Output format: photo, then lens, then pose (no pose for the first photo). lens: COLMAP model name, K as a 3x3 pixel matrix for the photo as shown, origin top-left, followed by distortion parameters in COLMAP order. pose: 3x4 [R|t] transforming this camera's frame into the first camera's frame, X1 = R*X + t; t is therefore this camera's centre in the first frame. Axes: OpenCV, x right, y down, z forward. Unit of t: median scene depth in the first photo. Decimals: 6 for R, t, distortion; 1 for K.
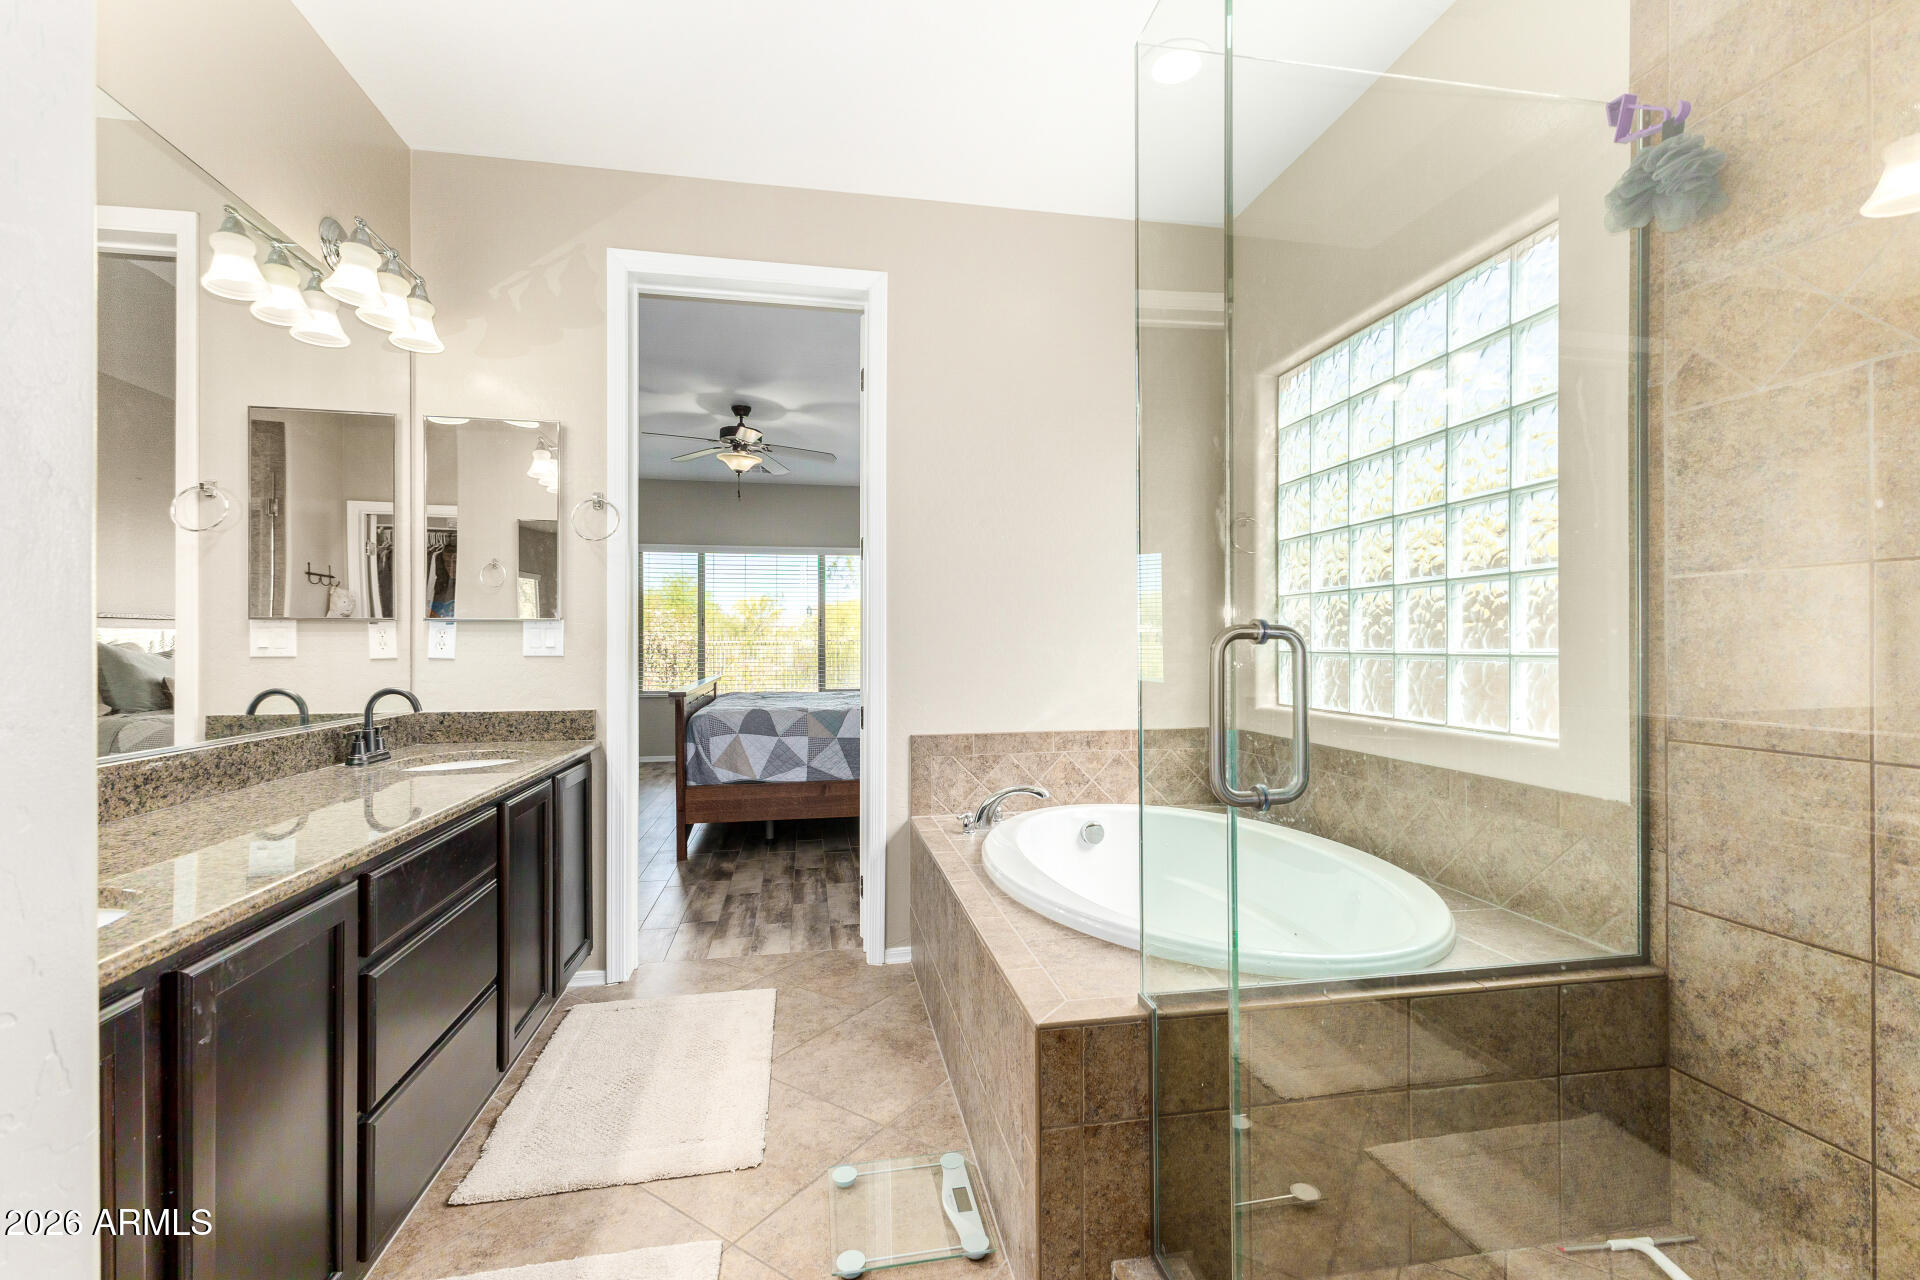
lens RADIAL K [[830.3, 0, 962.0], [0, 830.3, 632.8], [0, 0, 1]] dist [0.005788, 0.000120]
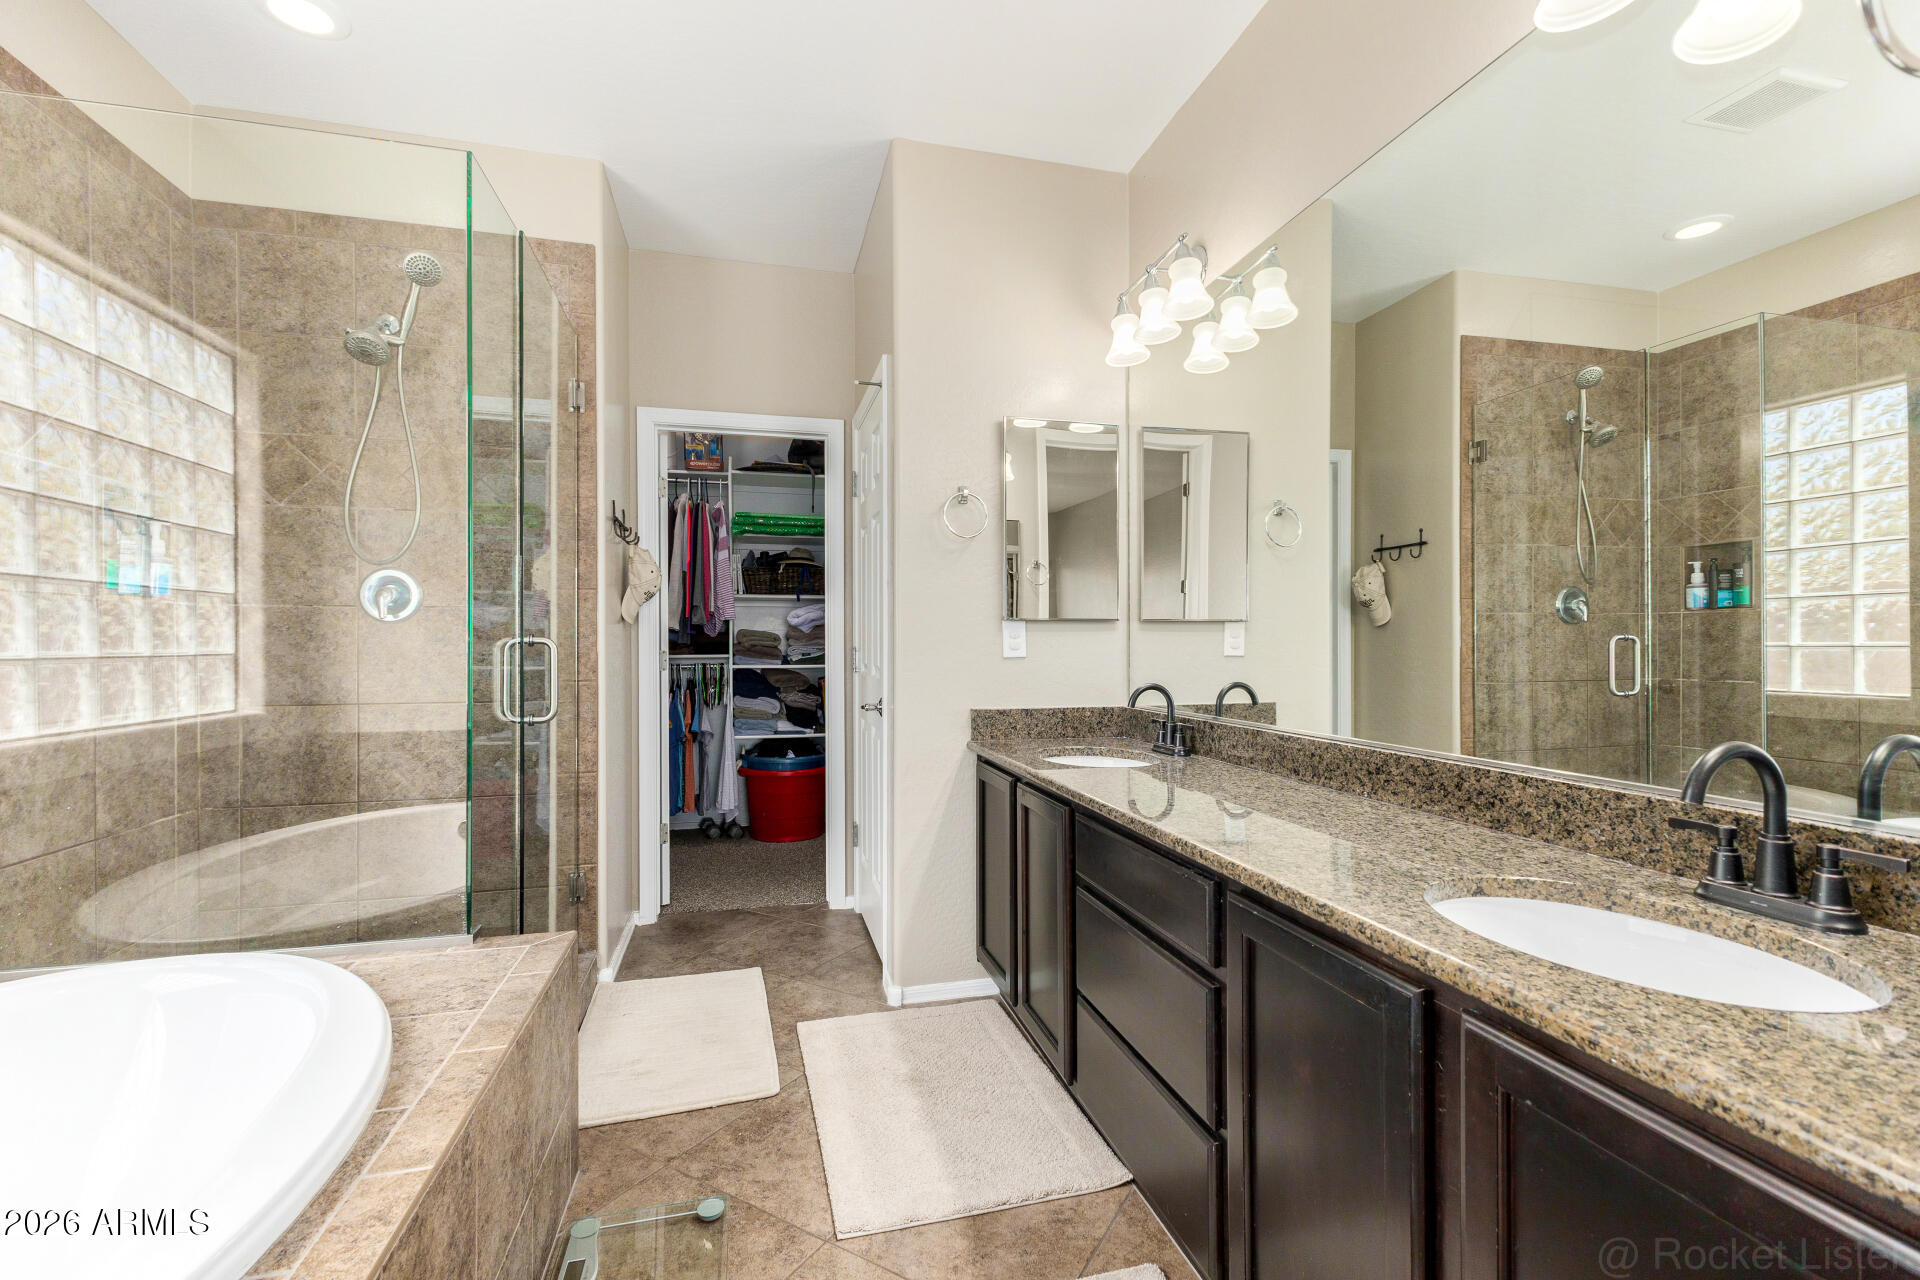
lens RADIAL K [[830.3, 0, 962.0], [0, 830.3, 632.8], [0, 0, 1]] dist [0.005788, 0.000120]
pose [[-0.998047, 0.000170, -0.062460, -0.325241], [0.001862, 0.999633, -0.027034, 0.024477], [0.062433, -0.027097, -0.997681, 1.759609]]
